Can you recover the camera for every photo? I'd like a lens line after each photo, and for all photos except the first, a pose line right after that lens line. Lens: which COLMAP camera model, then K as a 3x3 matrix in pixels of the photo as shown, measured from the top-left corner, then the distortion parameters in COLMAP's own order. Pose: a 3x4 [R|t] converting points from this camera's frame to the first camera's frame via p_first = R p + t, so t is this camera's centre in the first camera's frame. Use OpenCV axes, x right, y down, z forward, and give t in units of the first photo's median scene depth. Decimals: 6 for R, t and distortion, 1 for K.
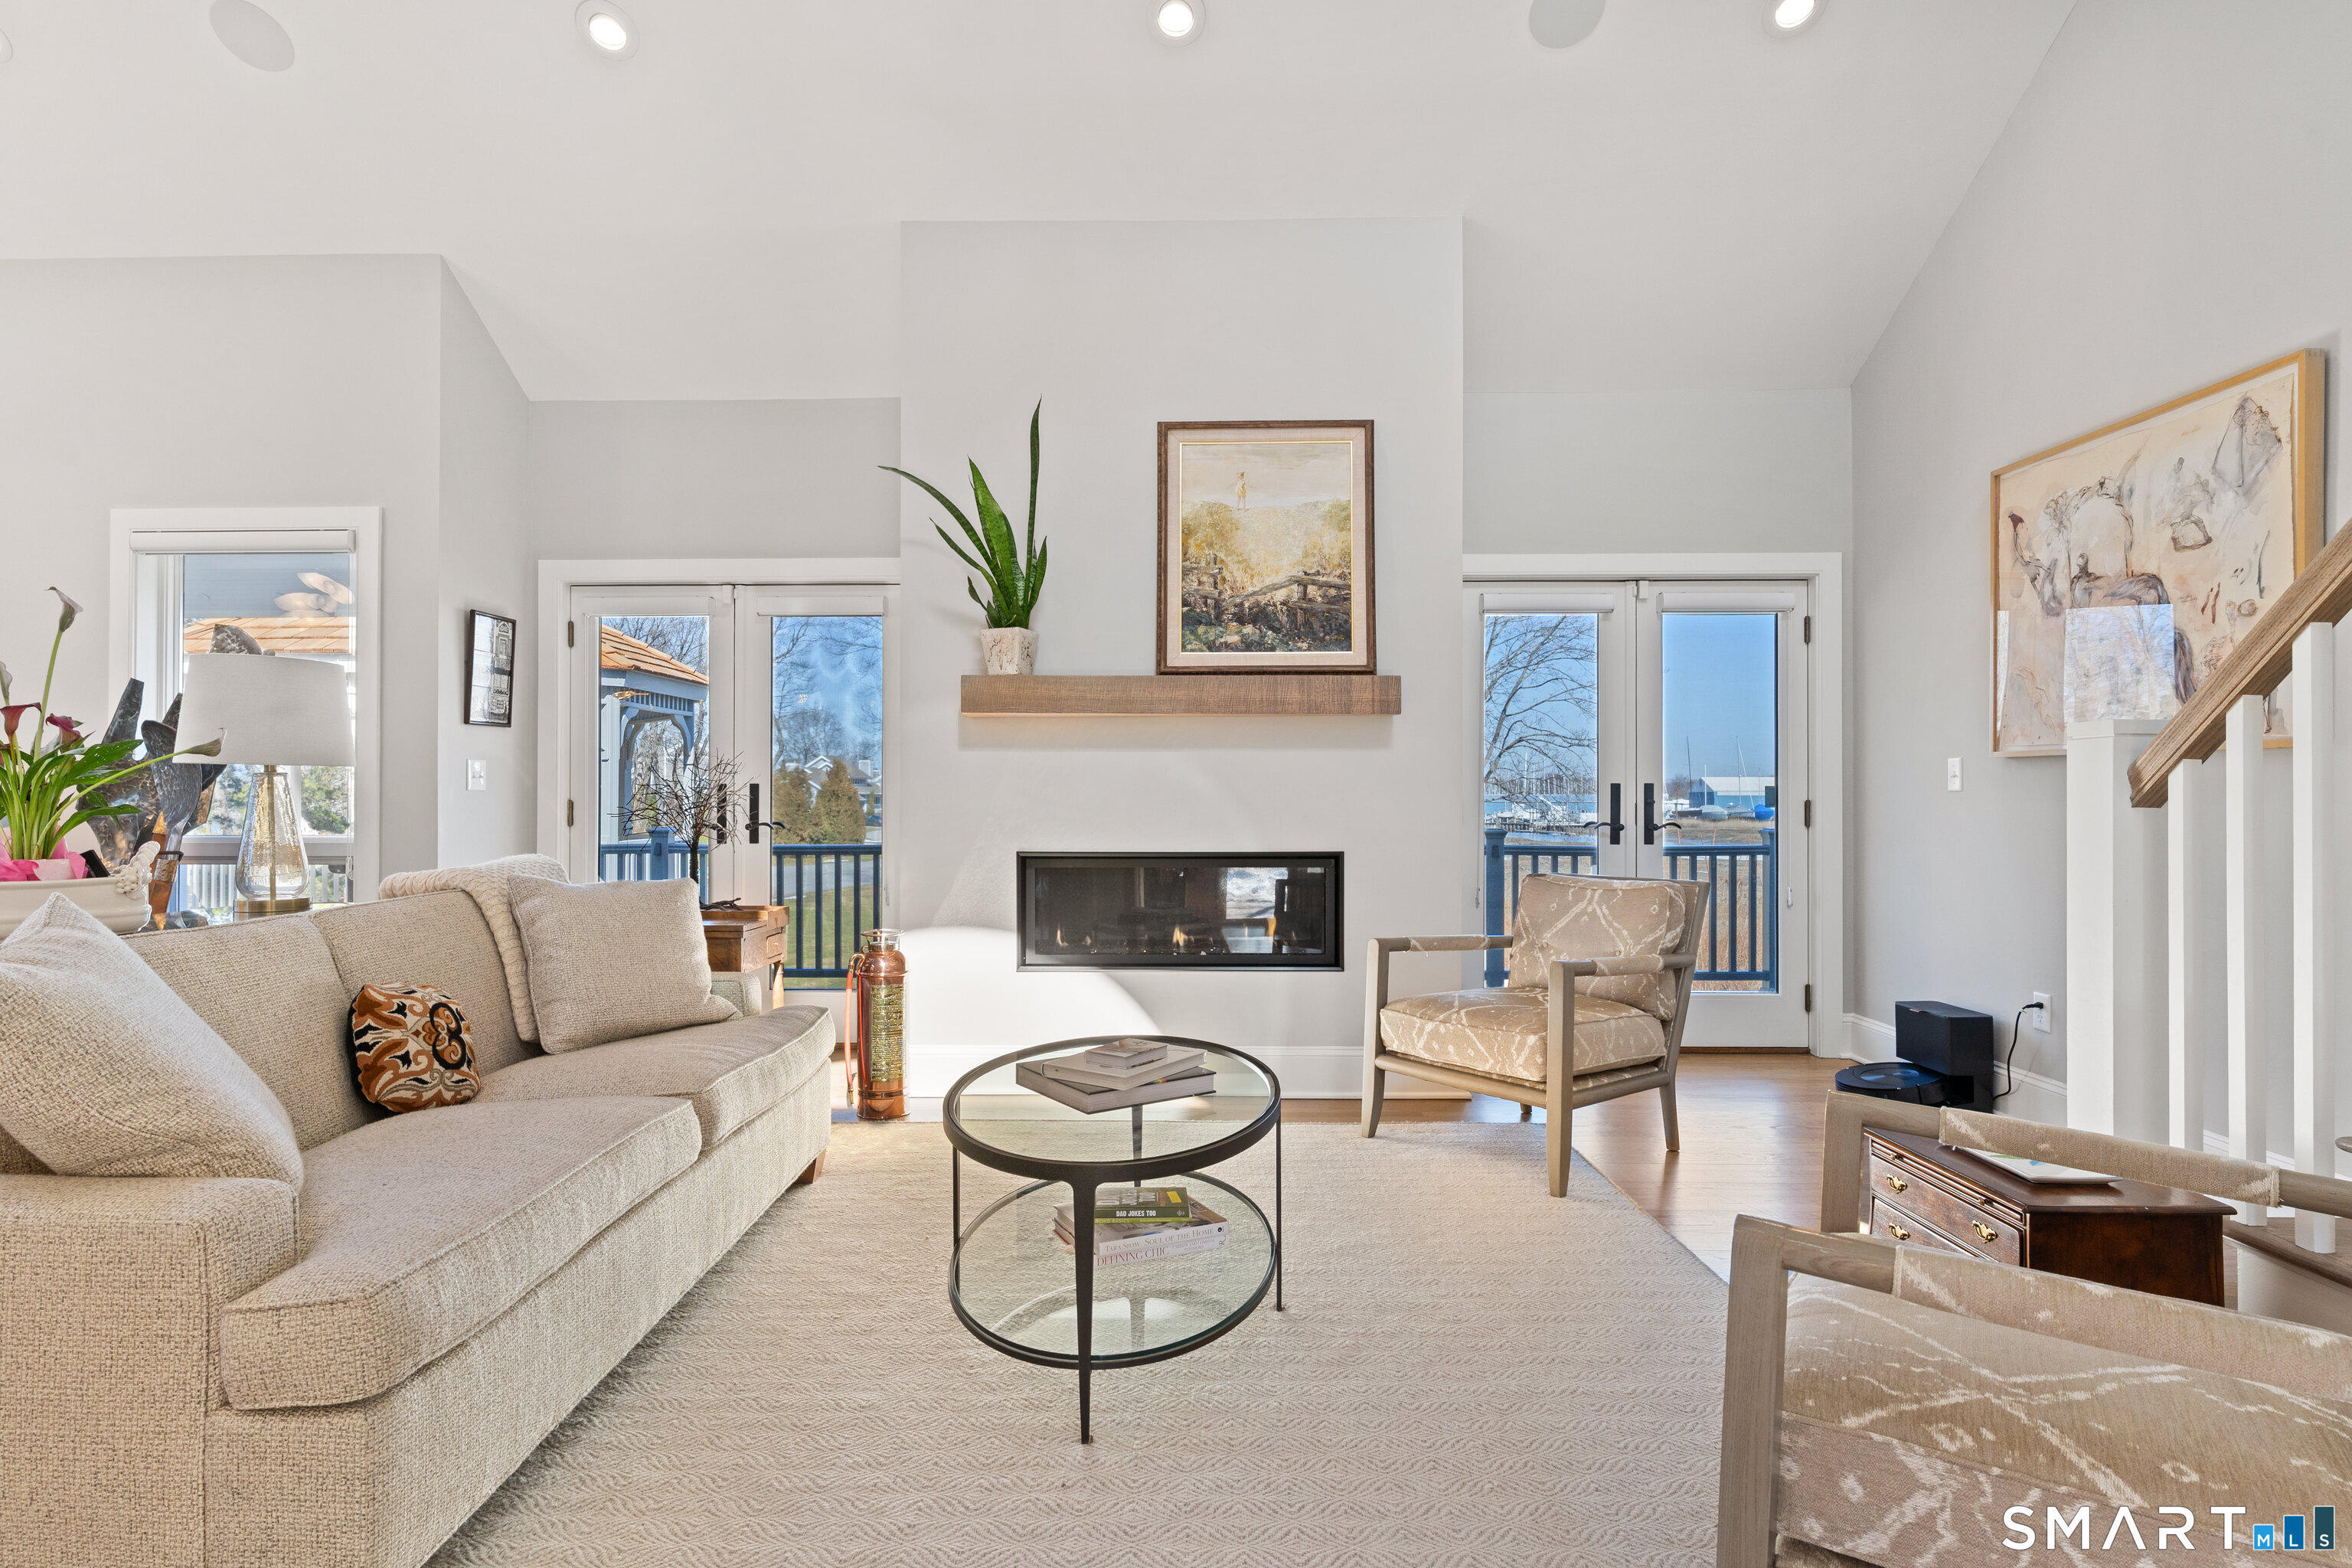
lens RADIAL K [[1259.2, 0, 1176.0], [0, 1259.2, 784.0], [0, 0, 1]] dist [-0.002349, 0.010803]
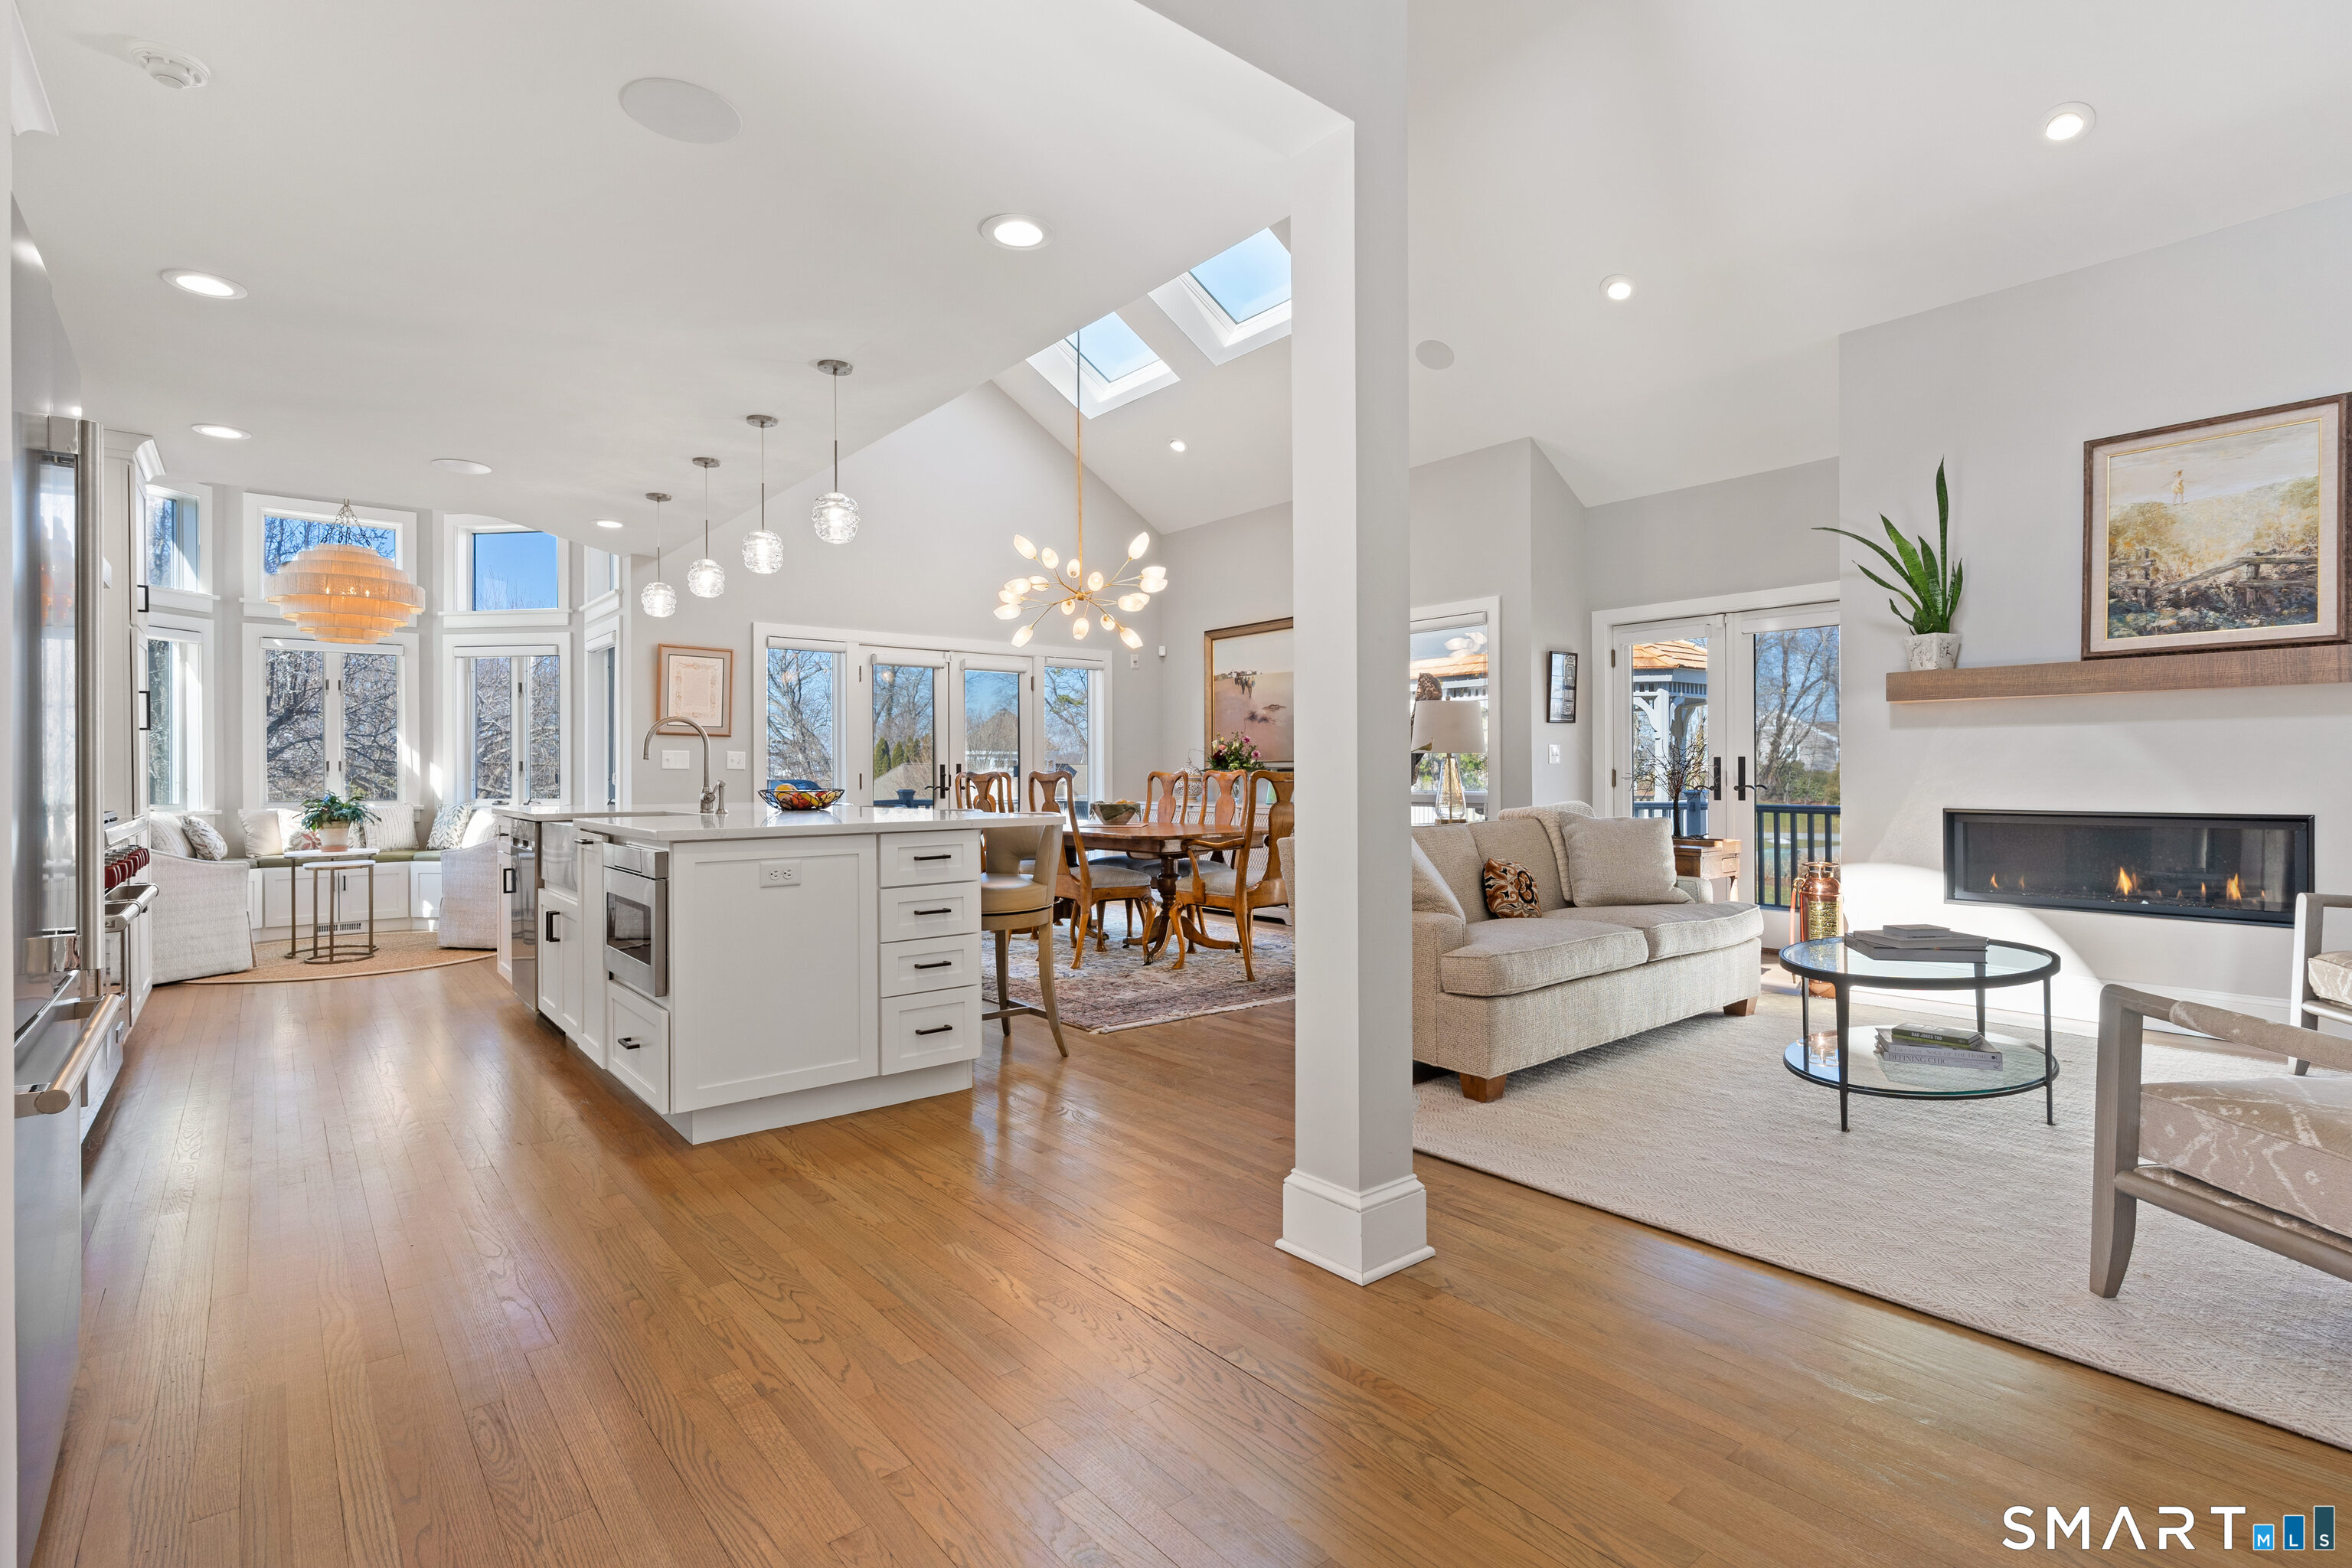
lens RADIAL K [[1135.2, 0, 1163.8], [0, 1135.2, 776.2], [0, 0, 1]] dist [0.000725, -0.000056]
pose [[0.650628, -0.000482, -0.759397, 0.231798], [0.014442, 0.999827, 0.011739, -0.003287], [0.759260, -0.018605, 0.650522, -0.336571]]
